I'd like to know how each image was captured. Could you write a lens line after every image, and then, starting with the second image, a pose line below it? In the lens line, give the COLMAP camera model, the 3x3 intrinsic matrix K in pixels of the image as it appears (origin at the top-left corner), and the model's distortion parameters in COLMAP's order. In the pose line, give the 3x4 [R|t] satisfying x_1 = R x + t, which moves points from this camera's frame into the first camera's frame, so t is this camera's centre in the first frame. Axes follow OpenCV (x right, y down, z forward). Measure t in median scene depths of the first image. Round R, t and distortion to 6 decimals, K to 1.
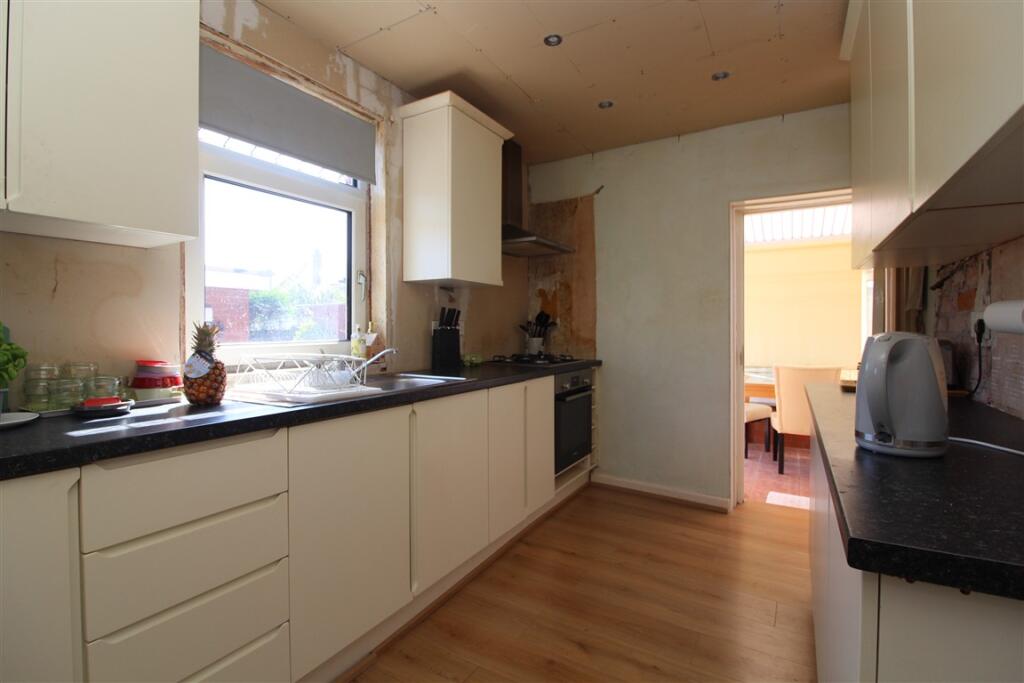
lens RADIAL K [[477.4, 0, 510.1], [0, 477.4, 328.7], [0, 0, 1]] dist [-0.001147, -0.000324]
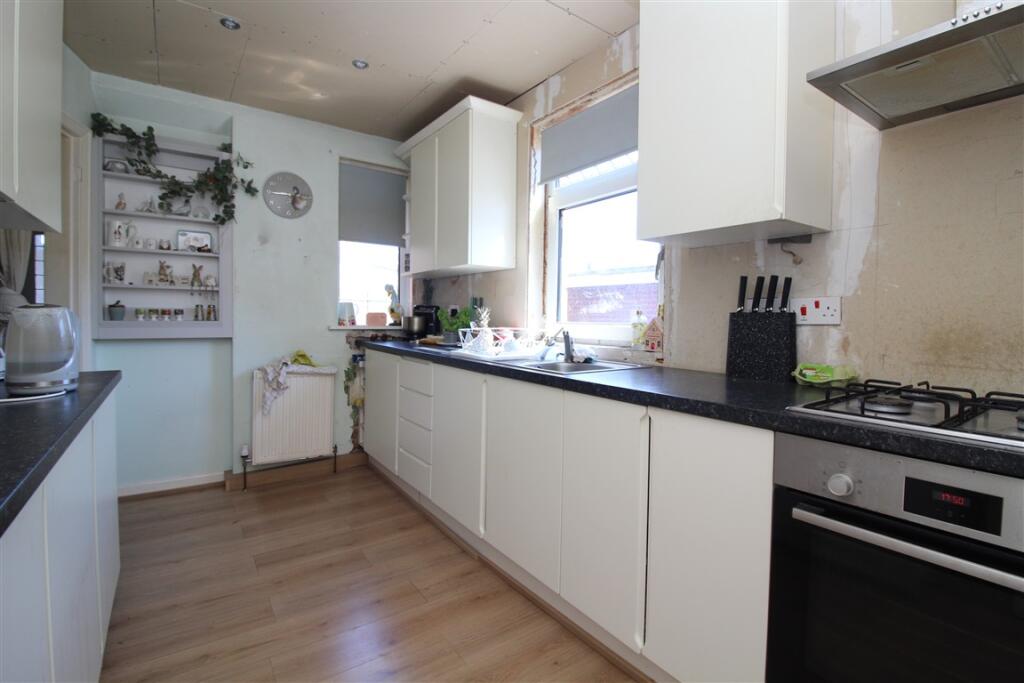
lens RADIAL K [[477.4, 0, 510.1], [0, 477.4, 328.7], [0, 0, 1]] dist [-0.001147, -0.000324]
pose [[-0.411654, 0.018659, -0.911149, 0.663713], [-0.015065, 0.999514, 0.027275, 0.011929], [0.911216, 0.024955, -0.411173, 1.221813]]
